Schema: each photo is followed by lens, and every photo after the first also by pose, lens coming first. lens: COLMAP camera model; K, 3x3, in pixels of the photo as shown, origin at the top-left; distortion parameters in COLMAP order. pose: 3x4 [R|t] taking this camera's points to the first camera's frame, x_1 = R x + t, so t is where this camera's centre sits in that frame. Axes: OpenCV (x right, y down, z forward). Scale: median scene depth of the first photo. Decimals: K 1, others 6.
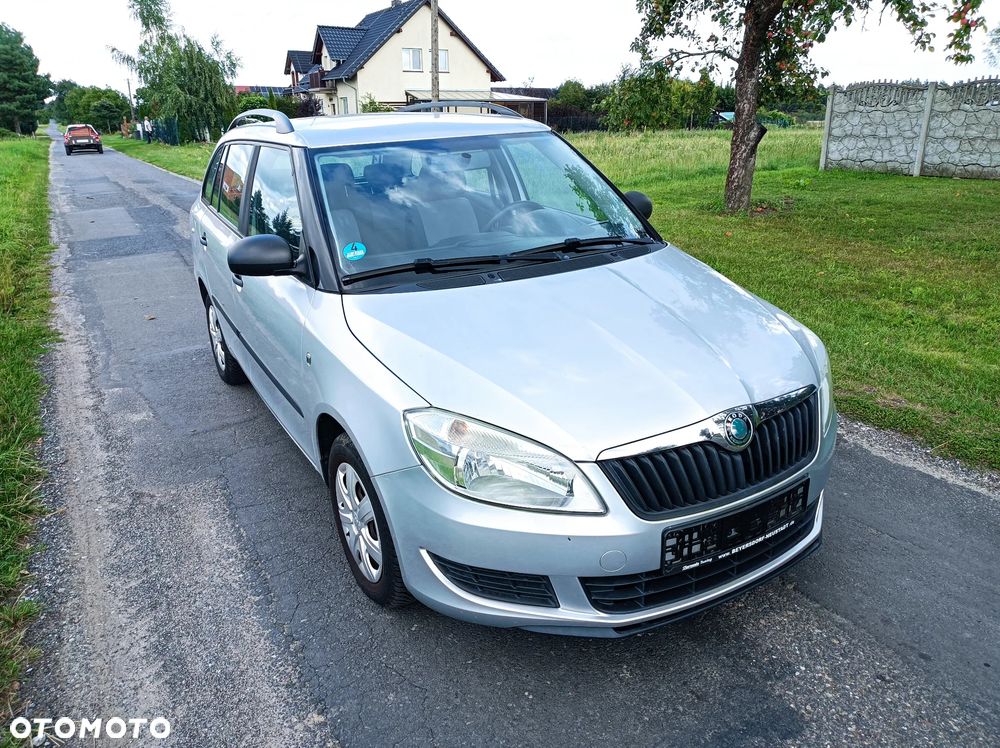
lens RADIAL K [[741.2, 0, 501.1], [0, 741.2, 374.7], [0, 0, 1]] dist [0.040161, -0.030893]
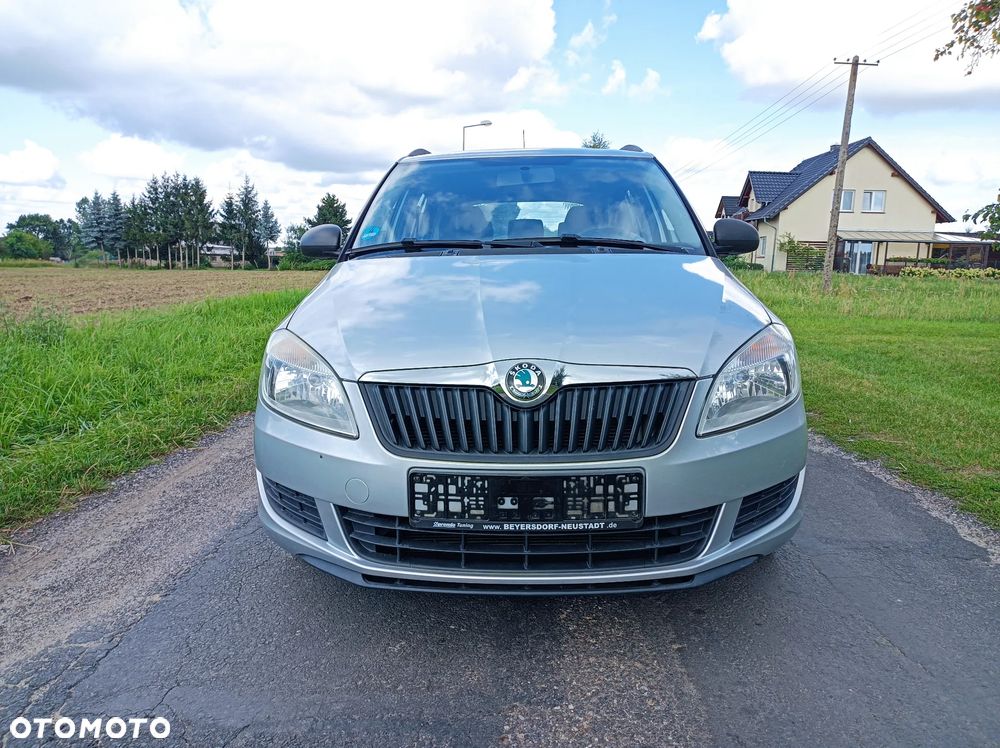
lens RADIAL K [[741.2, 0, 502.3], [0, 741.2, 373.2], [0, 0, 1]] dist [0.040161, -0.030893]
pose [[0.851240, 0.113565, -0.512341, 0.142515], [-0.204448, 0.970932, -0.124469, 0.034334], [0.483312, 0.210700, 0.849714, 0.048515]]
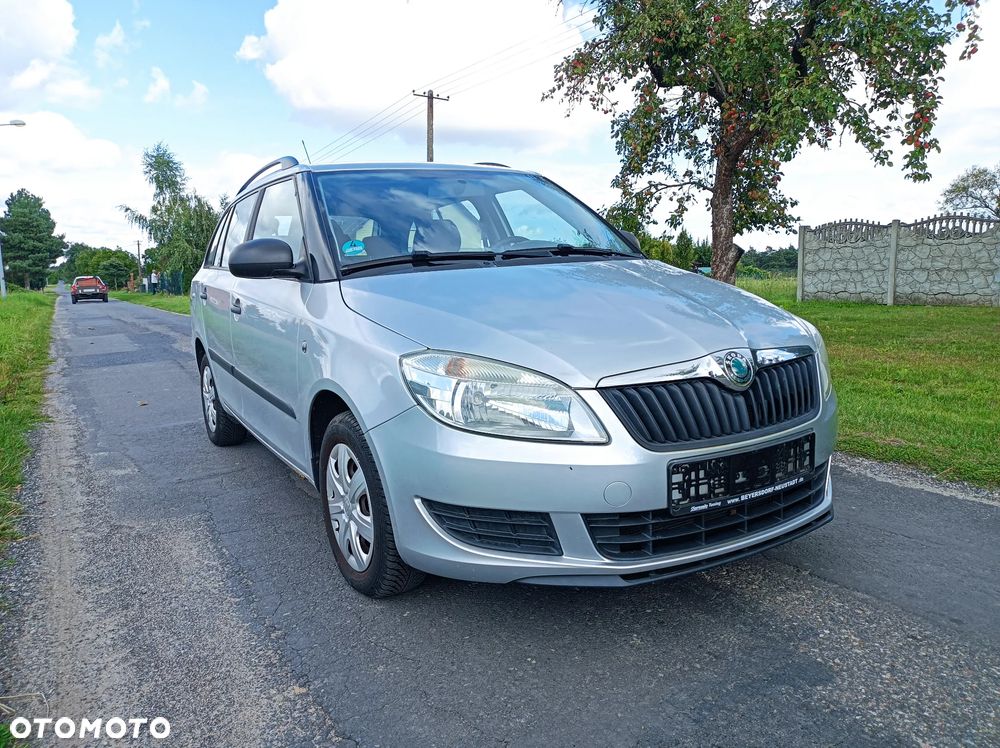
lens RADIAL K [[741.2, 0, 499.9], [0, 741.2, 371.4], [0, 0, 1]] dist [0.040161, -0.030893]
pose [[0.999929, -0.004872, 0.010857, -0.001943], [0.006984, 0.978961, -0.203926, 0.053629], [-0.009635, 0.203987, 0.978926, 0.006547]]
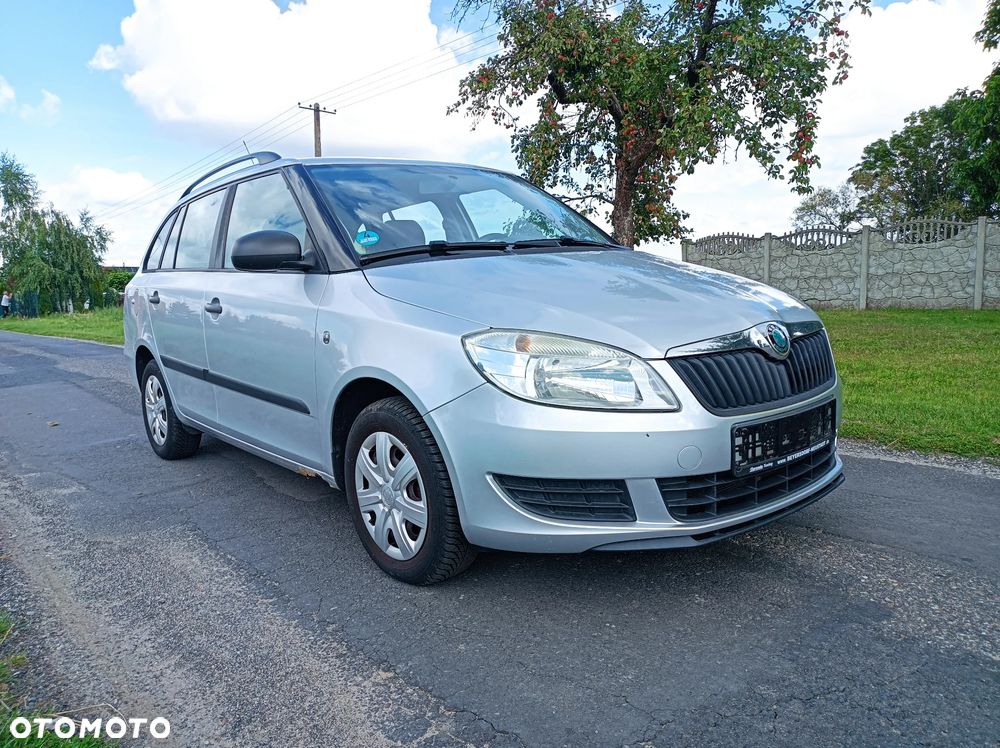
lens RADIAL K [[741.2, 0, 500.7], [0, 741.2, 371.3], [0, 0, 1]] dist [0.040161, -0.030893]
pose [[0.985087, -0.035874, 0.168275, -0.049345], [0.073023, 0.972739, -0.220106, 0.062815], [-0.155792, 0.229112, 0.960852, 0.008754]]
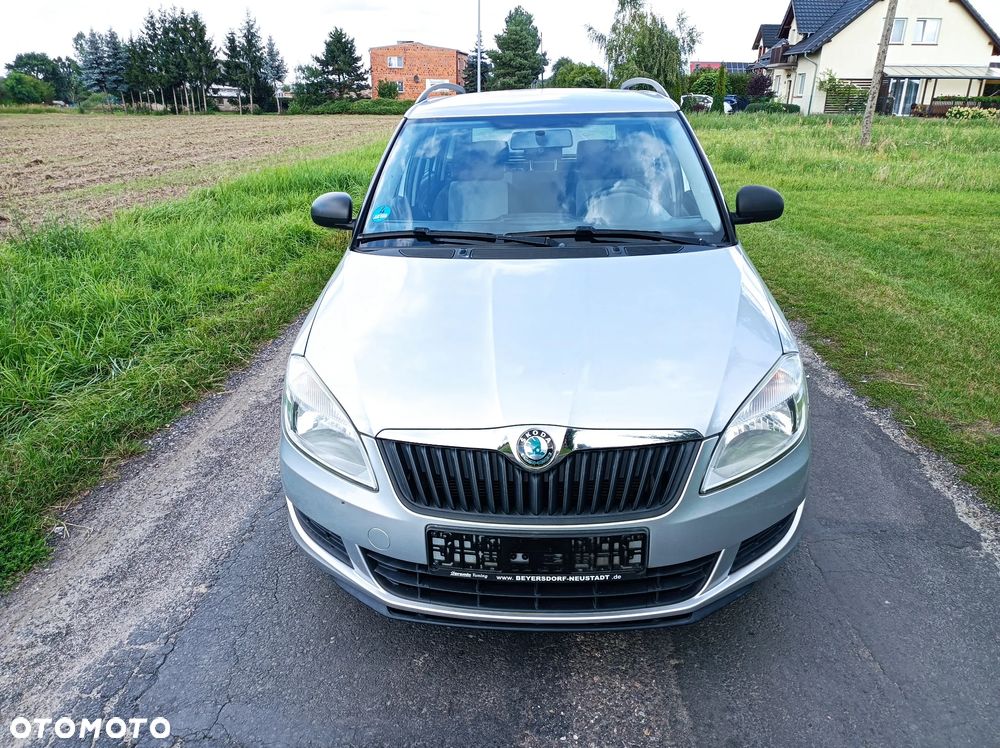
lens RADIAL K [[741.2, 0, 500.5], [0, 741.2, 371.6], [0, 0, 1]] dist [0.040161, -0.030893]
pose [[0.837192, 0.213243, -0.503623, 0.138268], [-0.200961, 0.976380, 0.079353, -0.015448], [0.508649, 0.034775, 0.860271, 0.038946]]
